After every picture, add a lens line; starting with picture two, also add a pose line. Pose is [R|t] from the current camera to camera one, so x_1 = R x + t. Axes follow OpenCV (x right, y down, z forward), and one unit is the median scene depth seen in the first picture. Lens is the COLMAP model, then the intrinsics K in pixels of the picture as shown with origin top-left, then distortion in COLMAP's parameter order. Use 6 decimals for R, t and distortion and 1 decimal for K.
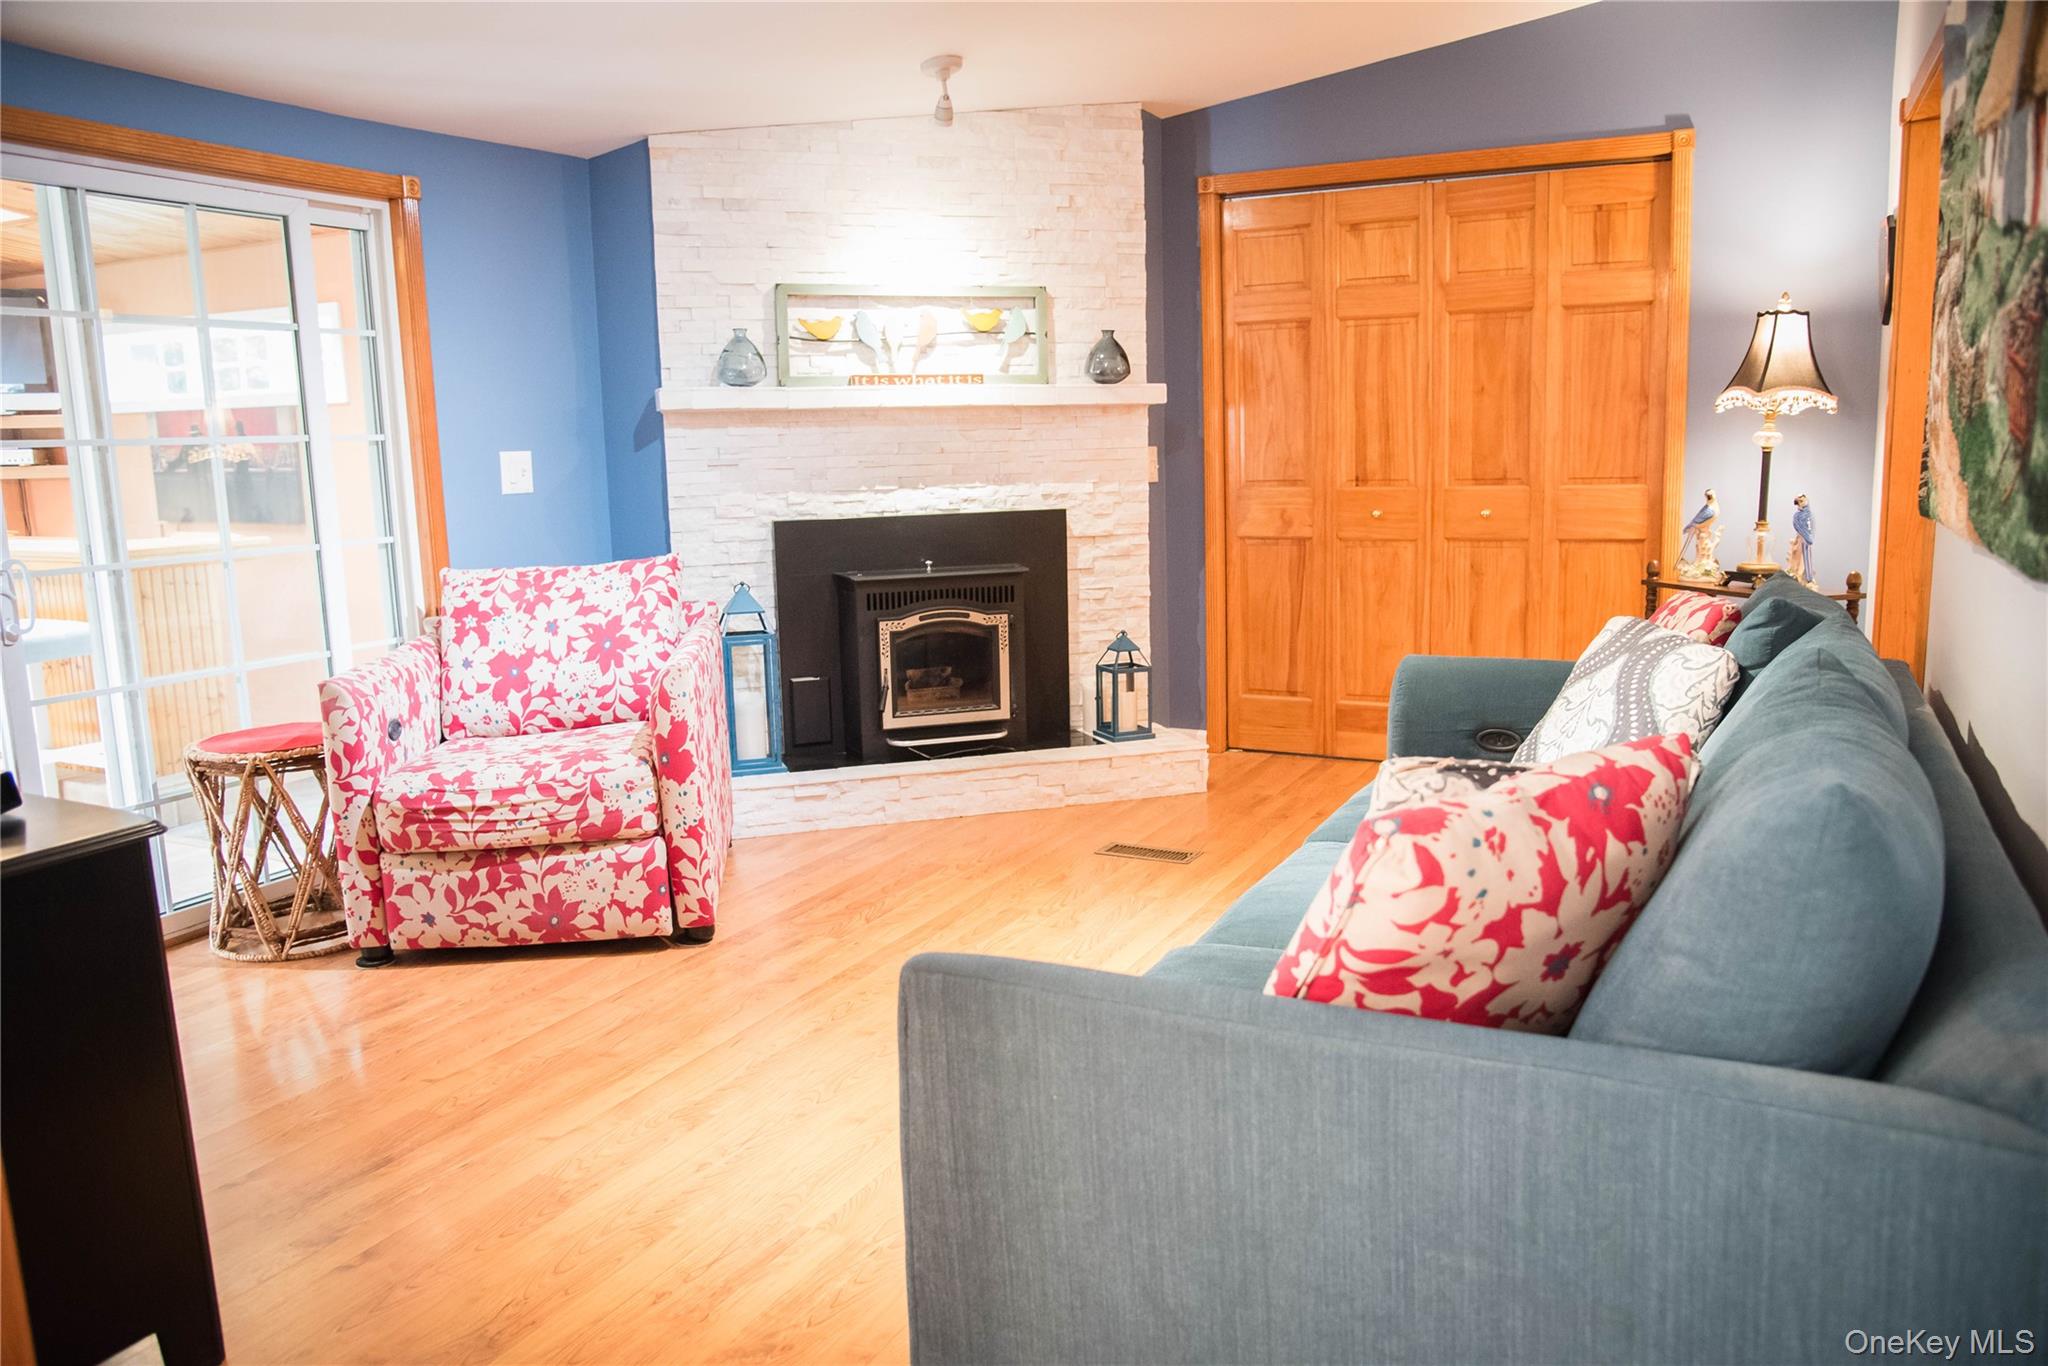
lens RADIAL K [[1508.6, 0, 1024.0], [0, 1508.6, 683.0], [0, 0, 1]] dist [-0.117703, 0.101215]
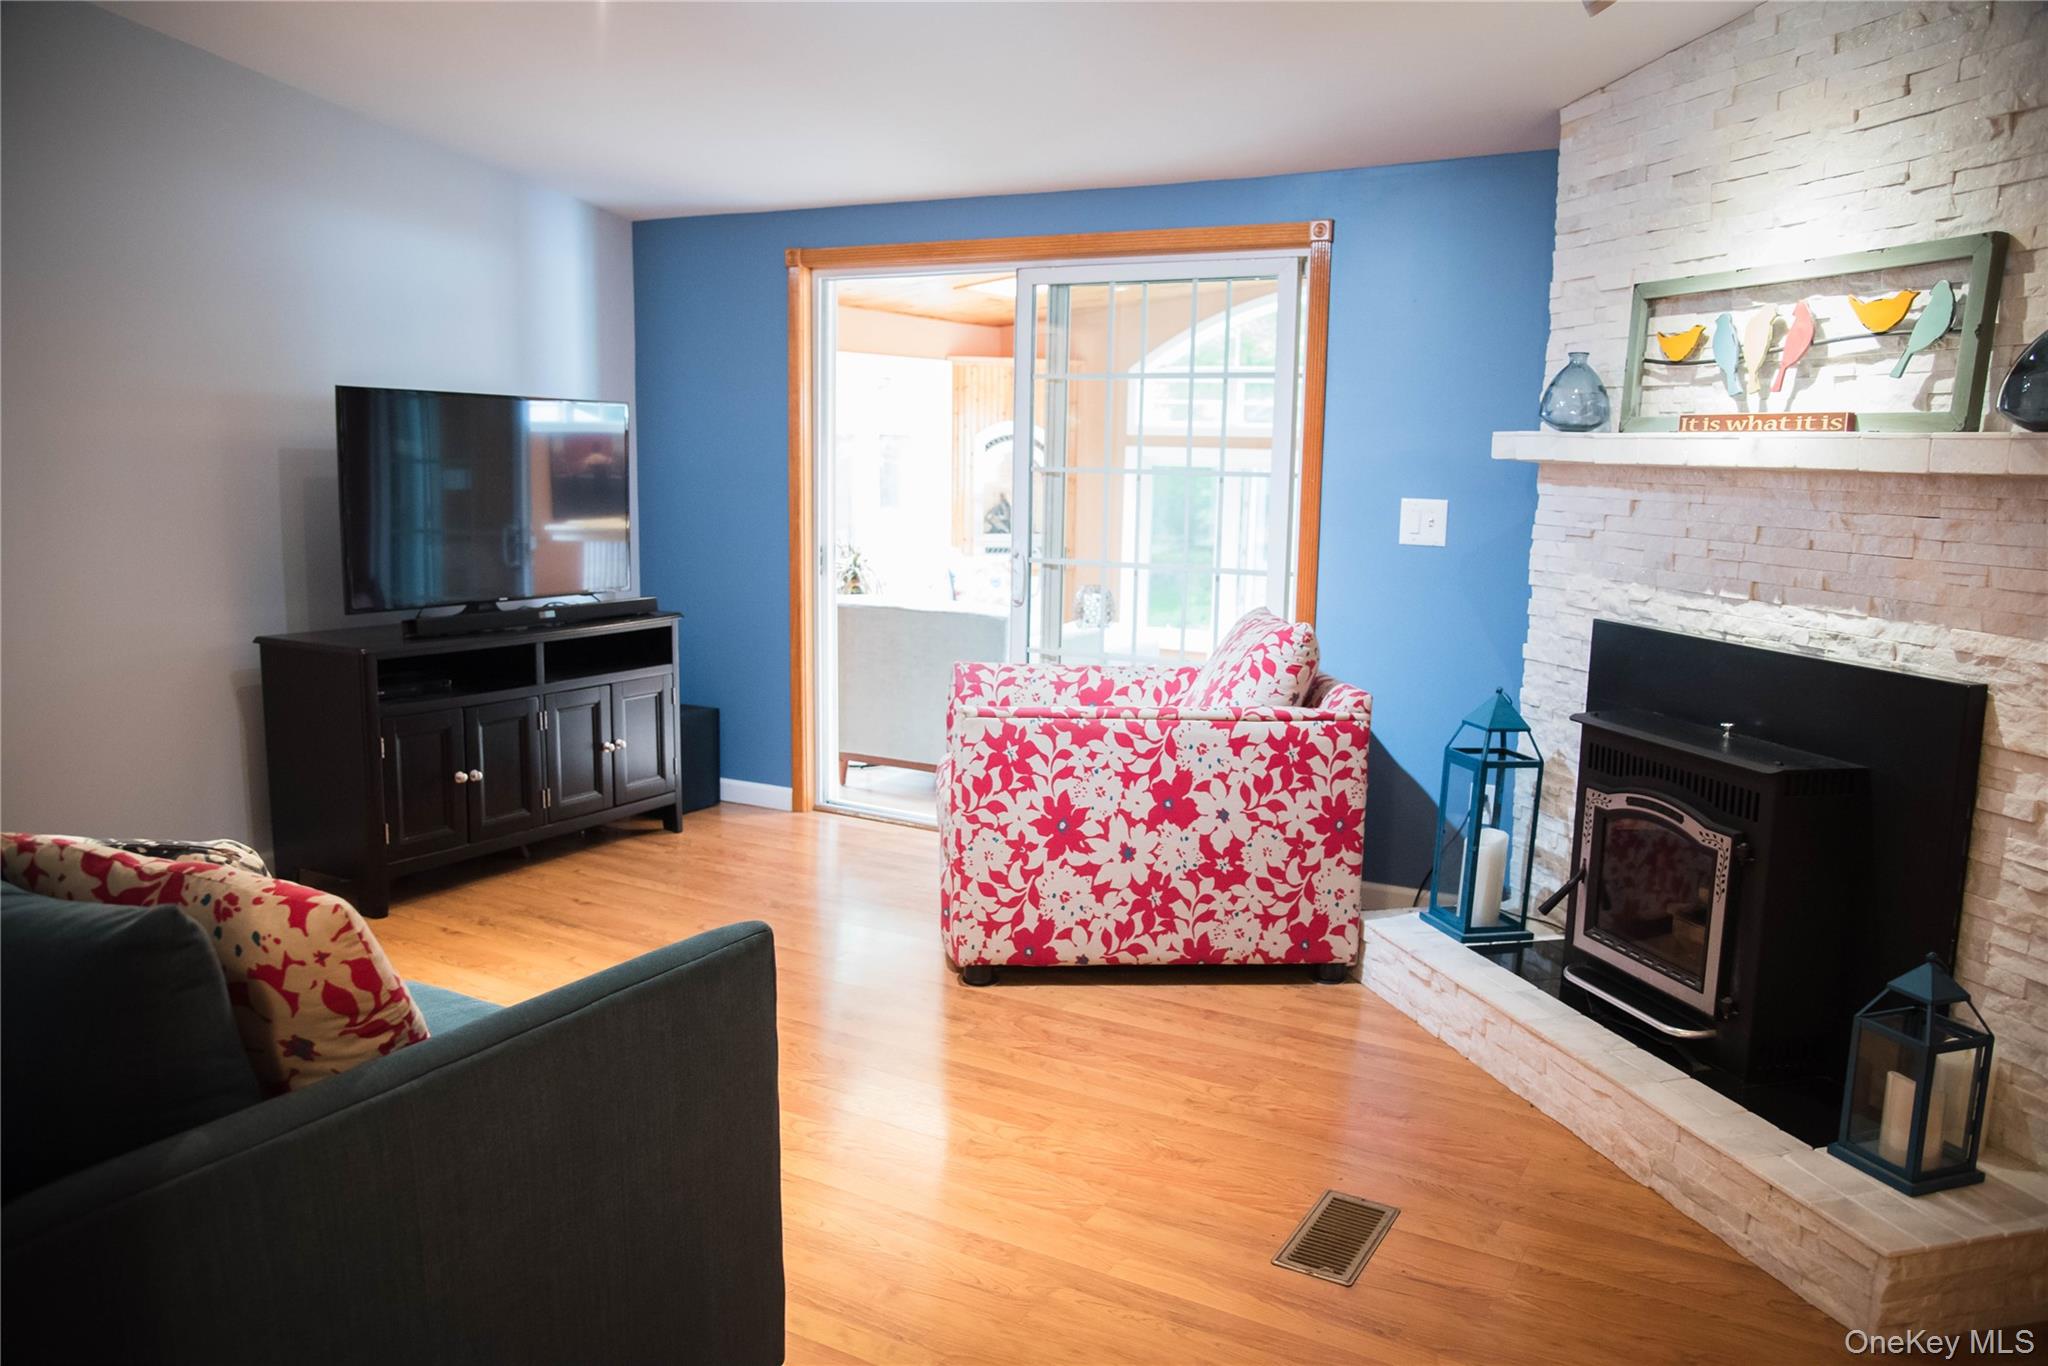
lens RADIAL K [[1508.6, 0, 1024.0], [0, 1508.6, 683.0], [0, 0, 1]] dist [-0.117703, 0.101215]
pose [[-0.064755, 0.172469, -0.982884, 0.543068], [-0.176202, 0.967499, 0.181378, -0.156369], [0.982222, 0.184931, -0.032261, 0.749018]]
